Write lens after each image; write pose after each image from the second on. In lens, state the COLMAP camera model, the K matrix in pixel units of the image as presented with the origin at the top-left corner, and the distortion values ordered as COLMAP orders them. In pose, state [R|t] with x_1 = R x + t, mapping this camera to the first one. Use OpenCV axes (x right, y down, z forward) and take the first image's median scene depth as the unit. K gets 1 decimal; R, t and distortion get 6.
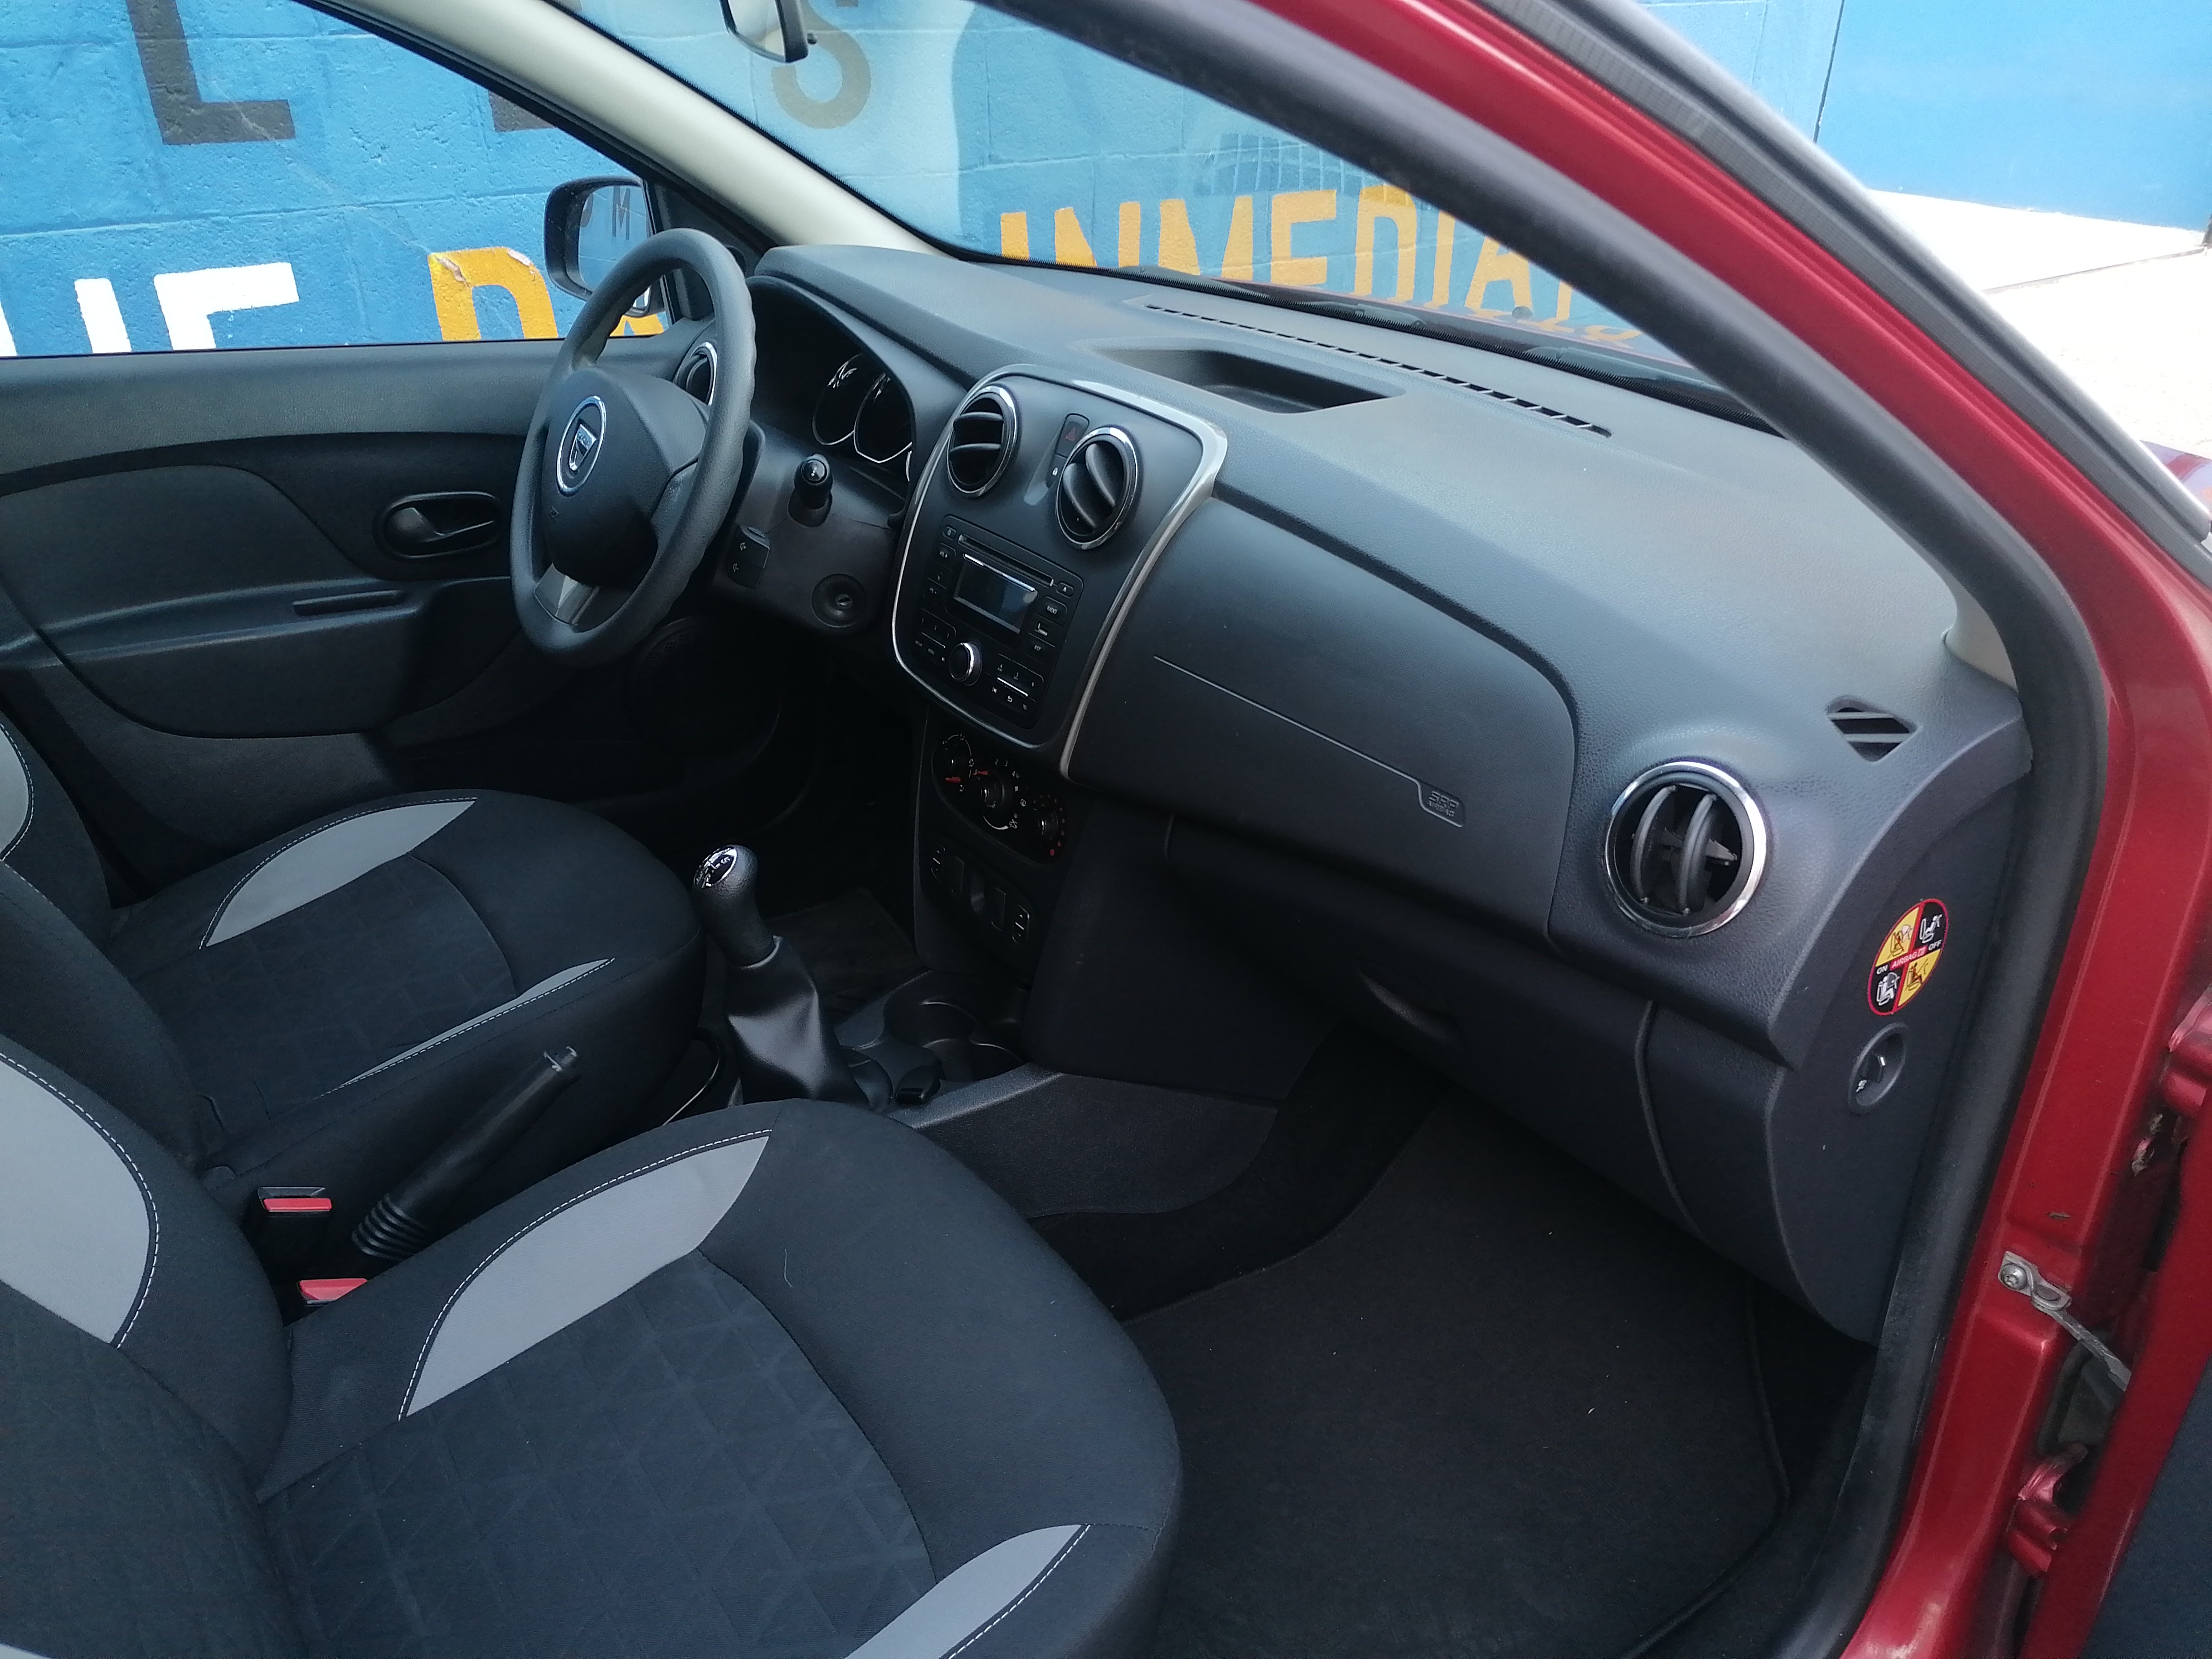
lens RADIAL K [[1643.4, 0, 1106.0], [0, 1643.4, 829.5], [0, 0, 1]] dist [0.084785, -0.108227]
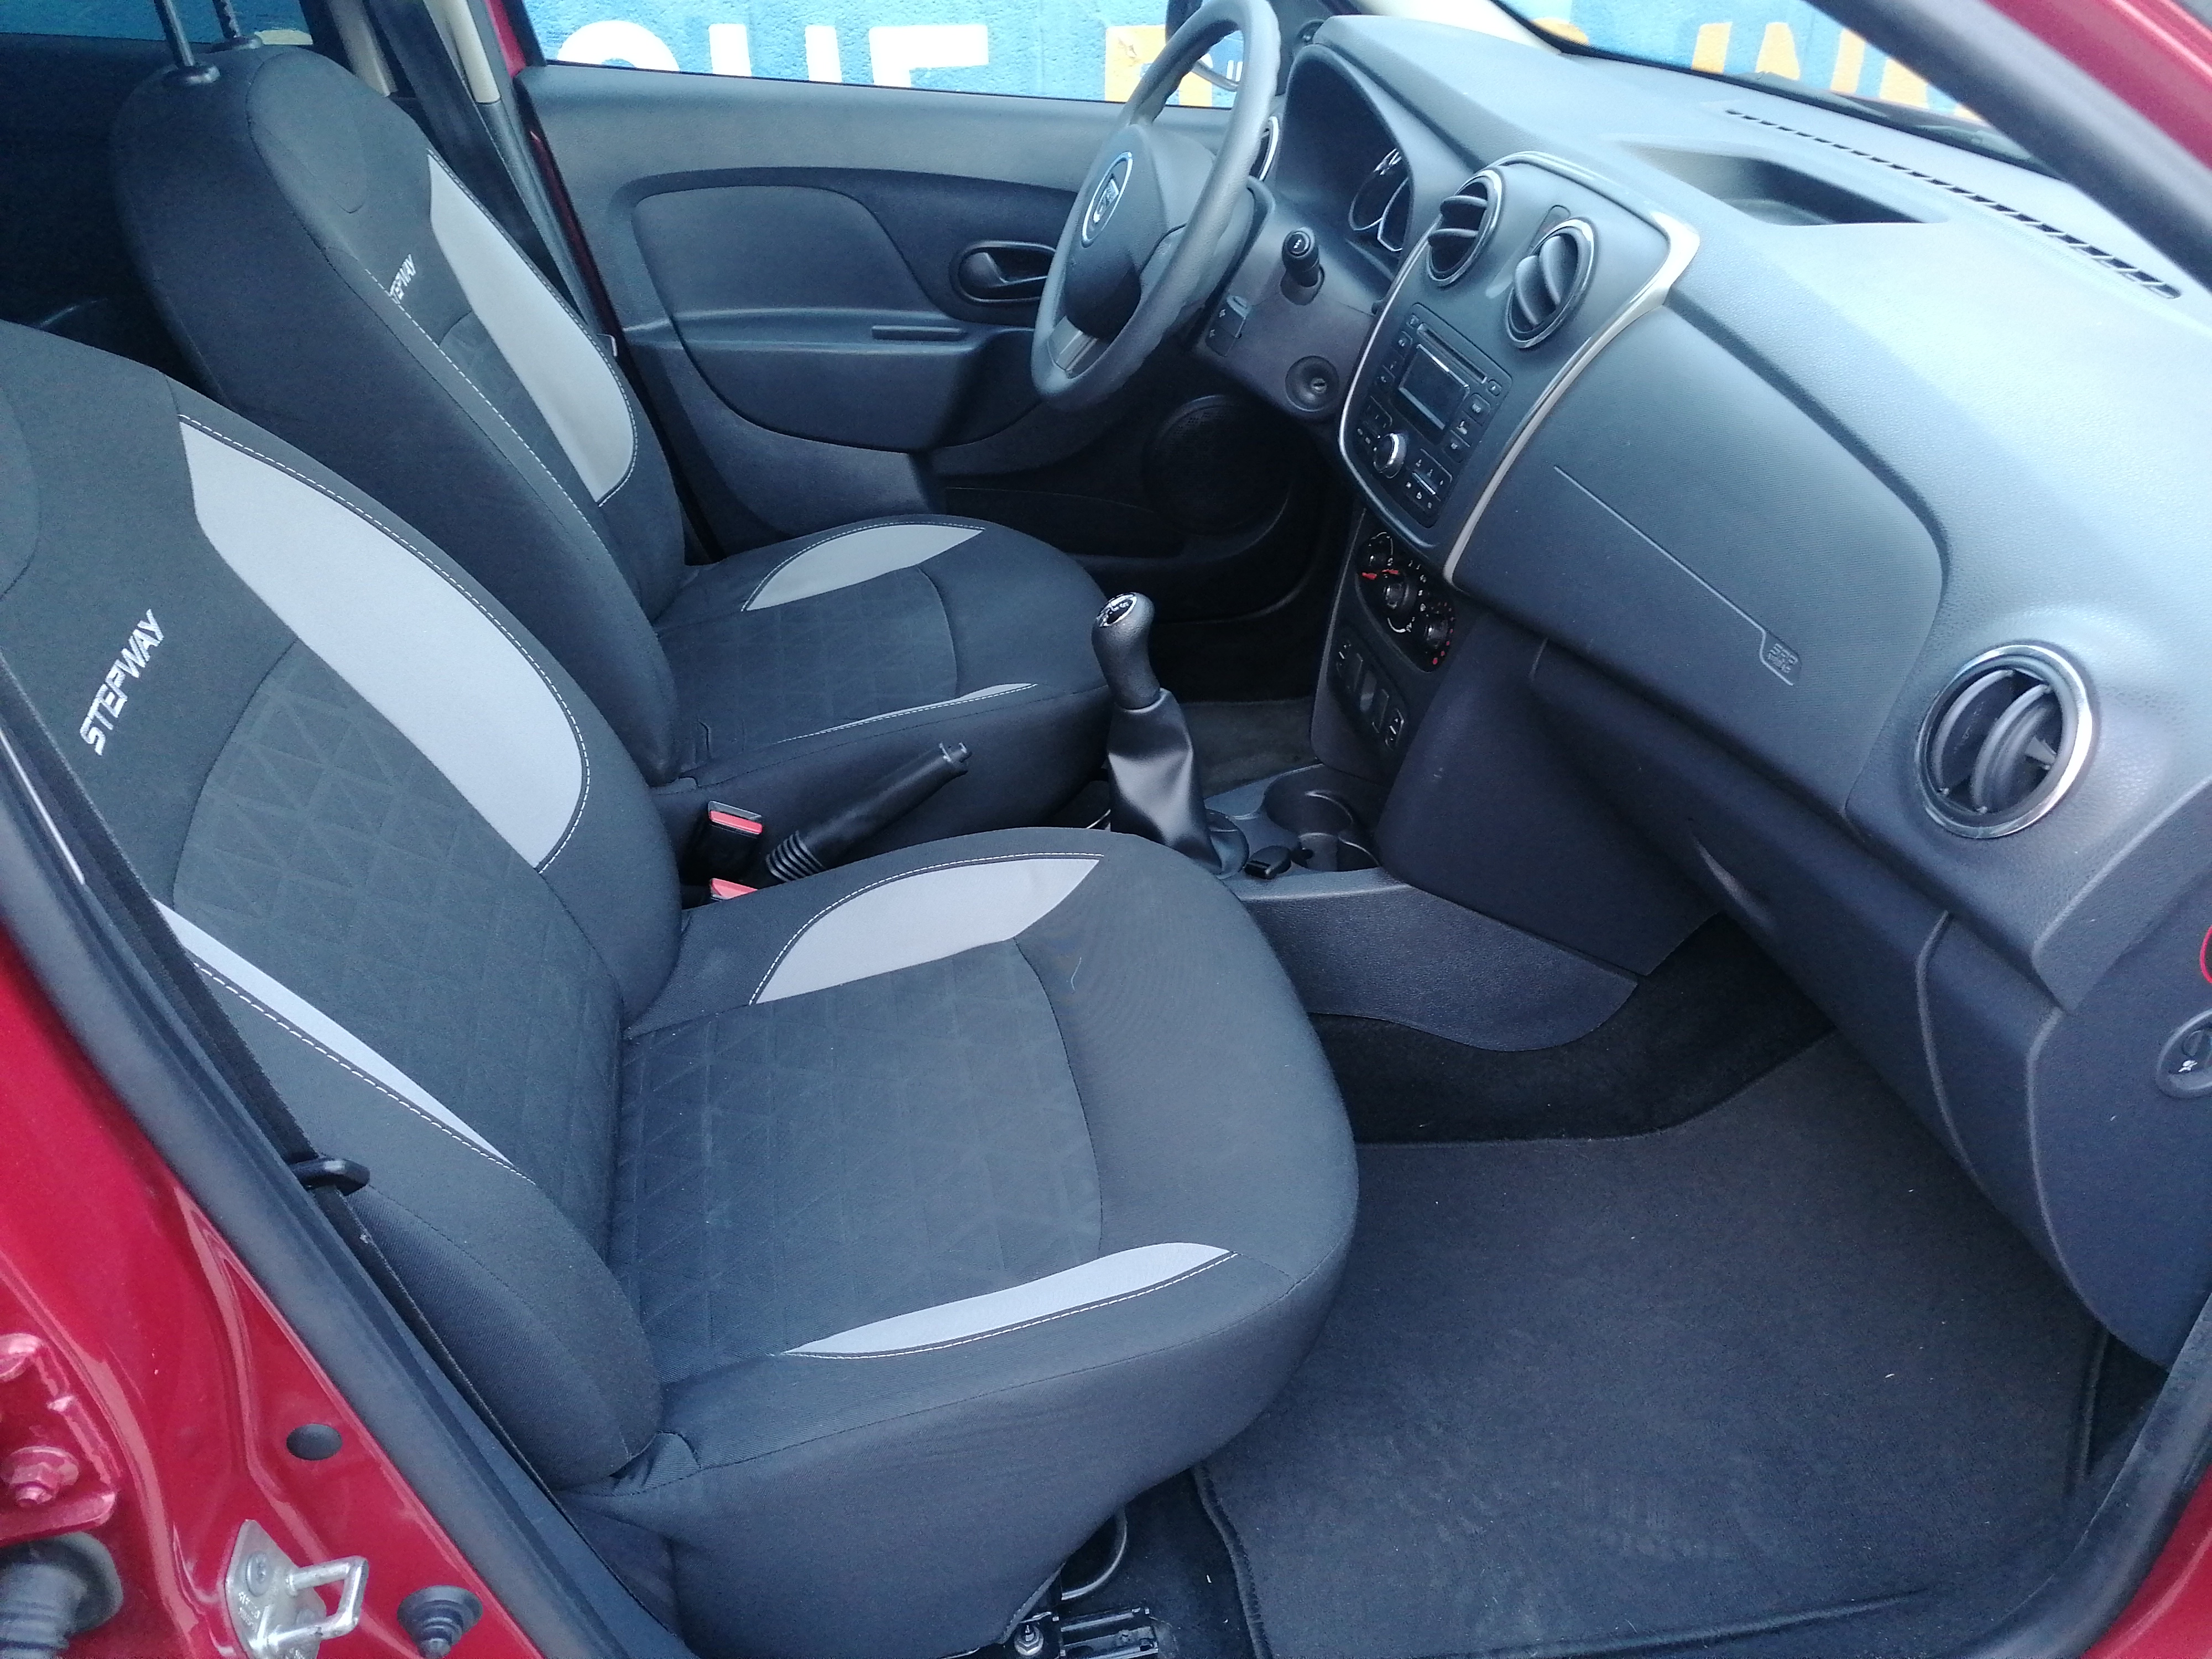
lens RADIAL K [[1643.4, 0, 1106.0], [0, 1643.4, 829.5], [0, 0, 1]] dist [0.084785, -0.108227]
pose [[0.912677, 0.232346, -0.336210, 0.141557], [-0.200214, 0.971382, 0.127795, 0.024789], [0.356281, -0.049322, 0.933076, -0.002440]]
